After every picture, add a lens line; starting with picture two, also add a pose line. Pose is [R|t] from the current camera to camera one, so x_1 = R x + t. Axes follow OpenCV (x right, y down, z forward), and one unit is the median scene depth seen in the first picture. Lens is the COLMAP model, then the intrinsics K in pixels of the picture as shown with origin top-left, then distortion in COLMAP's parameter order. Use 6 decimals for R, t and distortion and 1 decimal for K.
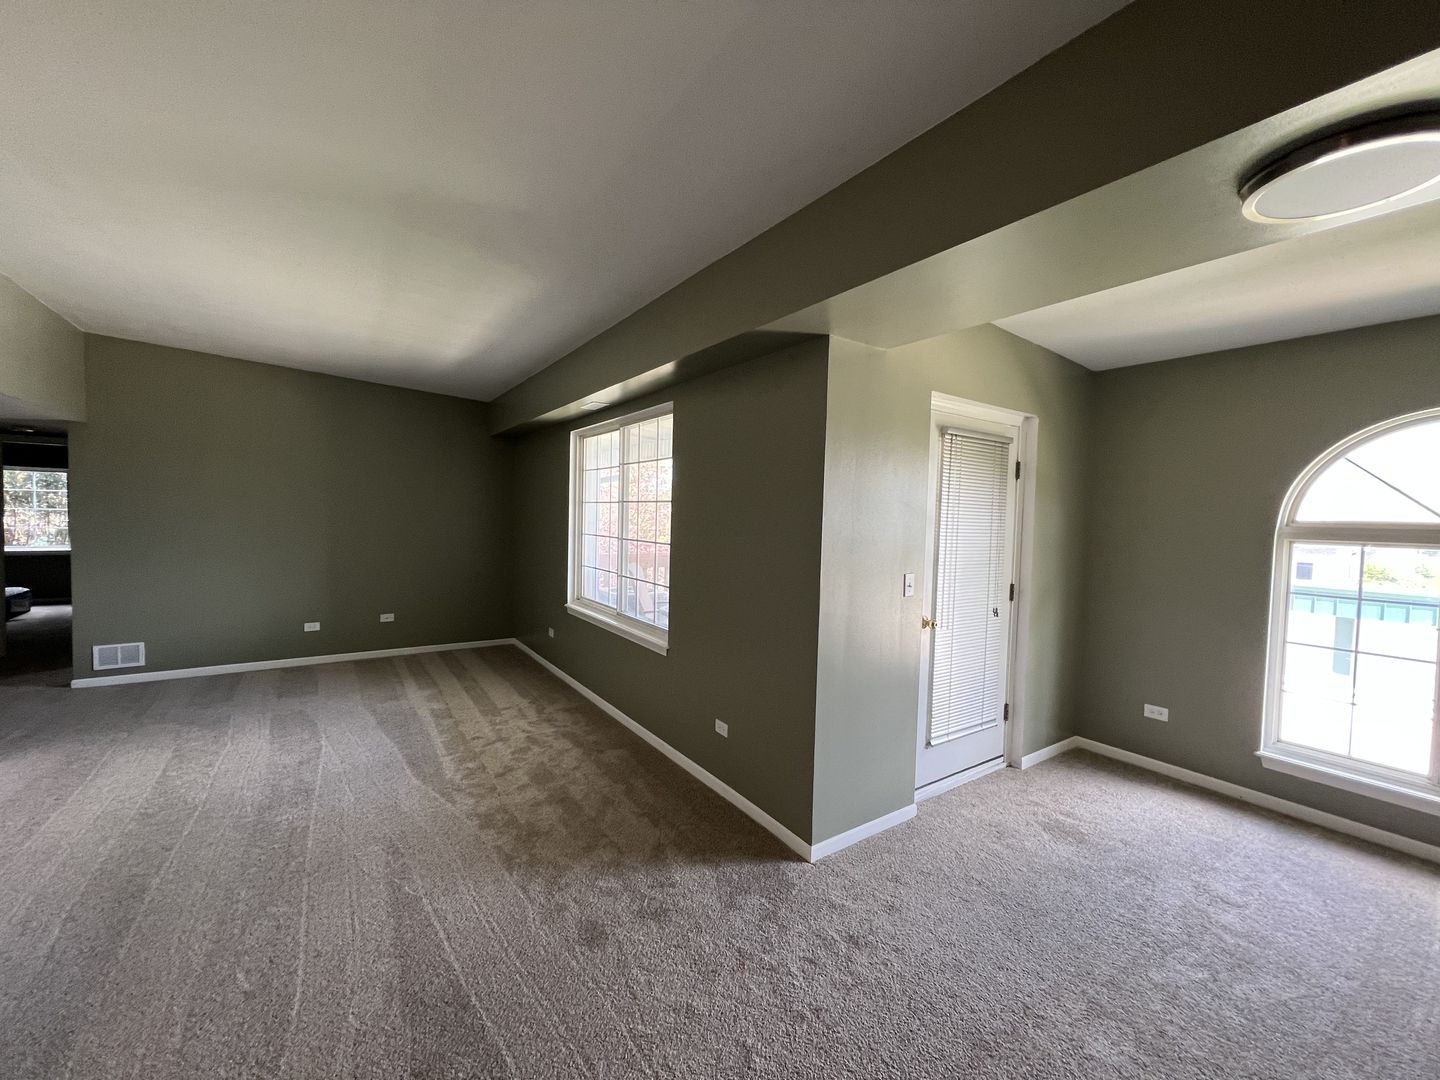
lens RADIAL K [[578.9, 0, 716.2], [0, 578.9, 535.6], [0, 0, 1]] dist [0.001376, 0.000108]
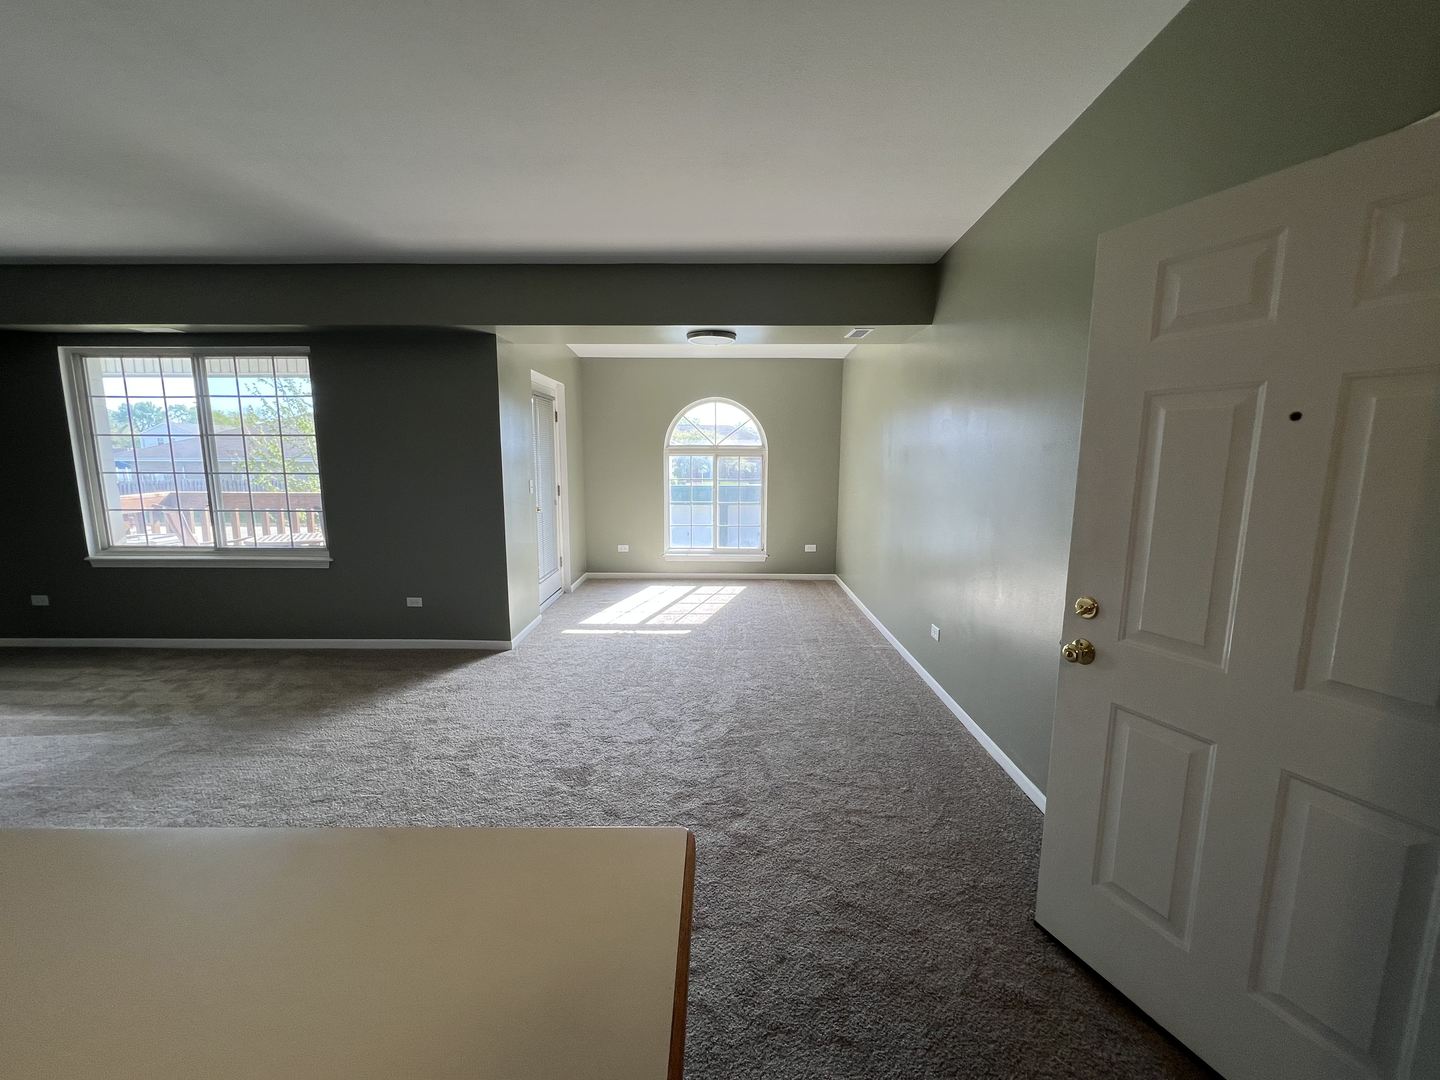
lens RADIAL K [[578.9, 0, 716.2], [0, 578.9, 535.6], [0, 0, 1]] dist [0.001376, 0.000108]
pose [[0.573521, -0.143511, 0.806523, -0.563508], [0.041861, 0.988383, 0.146103, 0.002115], [-0.818121, -0.050031, 0.572866, -0.318512]]
